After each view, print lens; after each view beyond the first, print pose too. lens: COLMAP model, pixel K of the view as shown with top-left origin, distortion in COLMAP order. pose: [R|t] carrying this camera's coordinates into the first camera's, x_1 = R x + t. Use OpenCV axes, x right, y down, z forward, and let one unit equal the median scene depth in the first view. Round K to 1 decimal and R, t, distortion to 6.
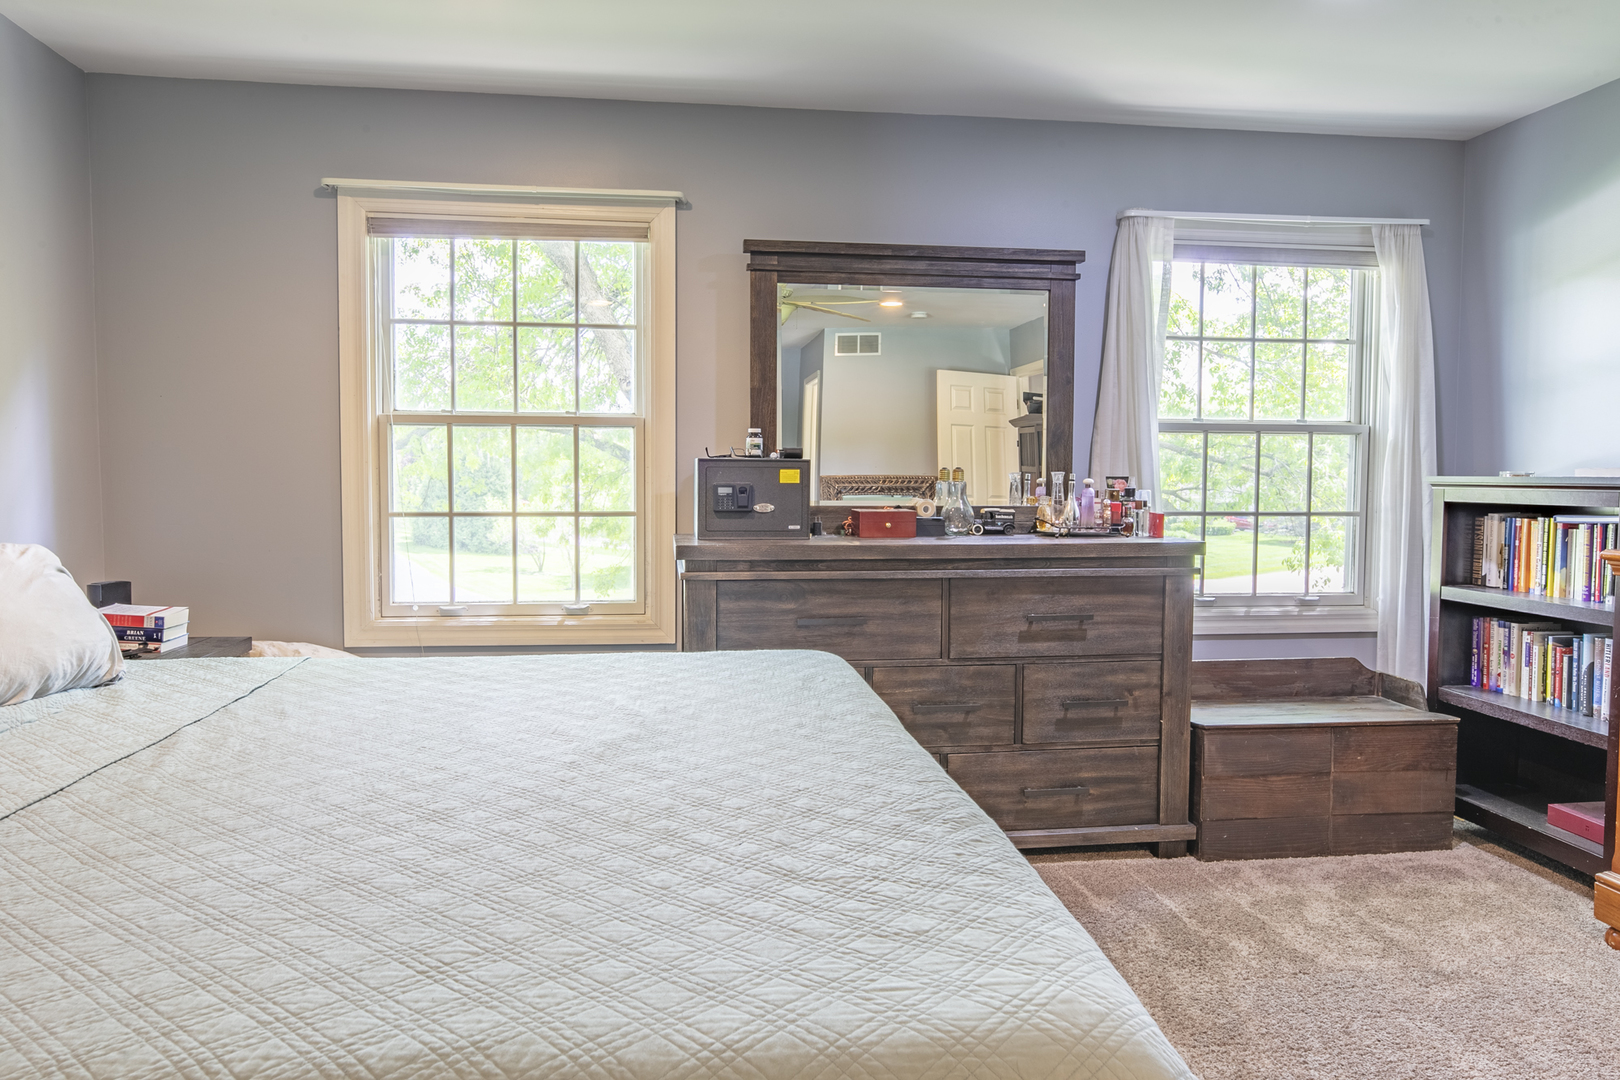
lens RADIAL K [[1112.6, 0, 810.0], [0, 1112.6, 540.0], [0, 0, 1]] dist [0.004029, 0.001832]
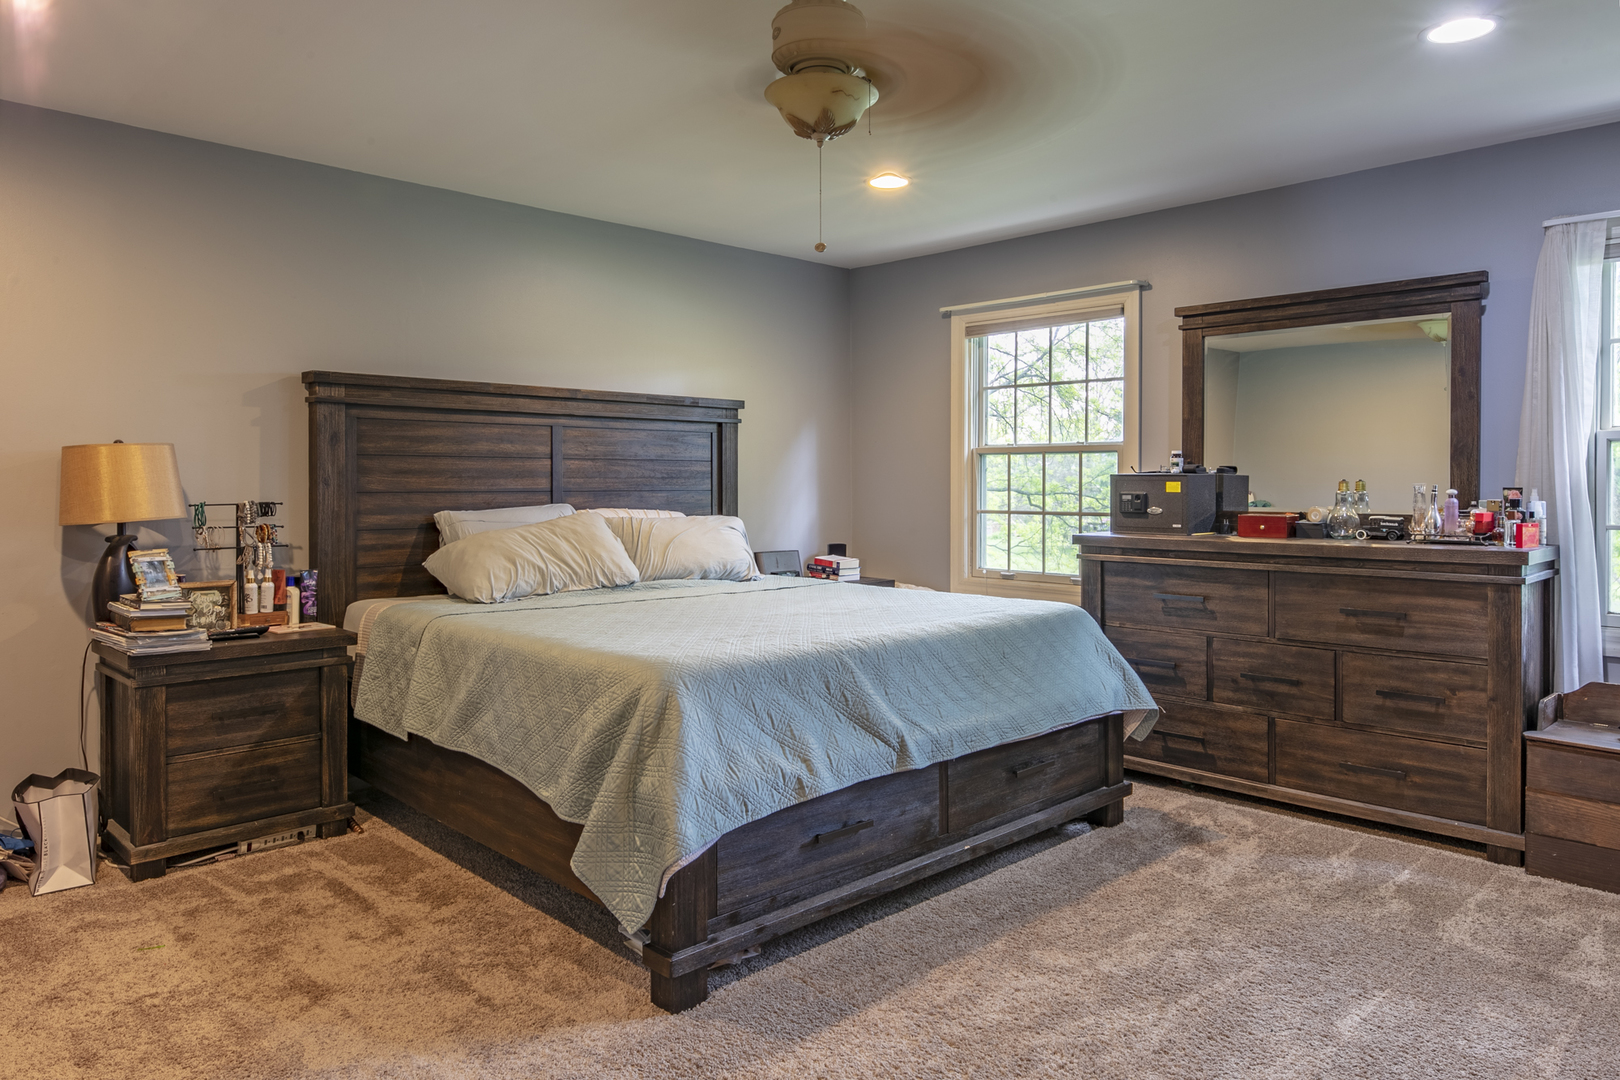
lens RADIAL K [[1075.2, 0, 810.0], [0, 1075.2, 540.0], [0, 0, 1]] dist [-0.001229, -0.001565]
pose [[0.594035, 0.038697, -0.803508, 0.743506], [-0.052253, 0.998589, 0.009461, 0.015678], [0.802740, 0.036365, 0.595219, -0.098532]]
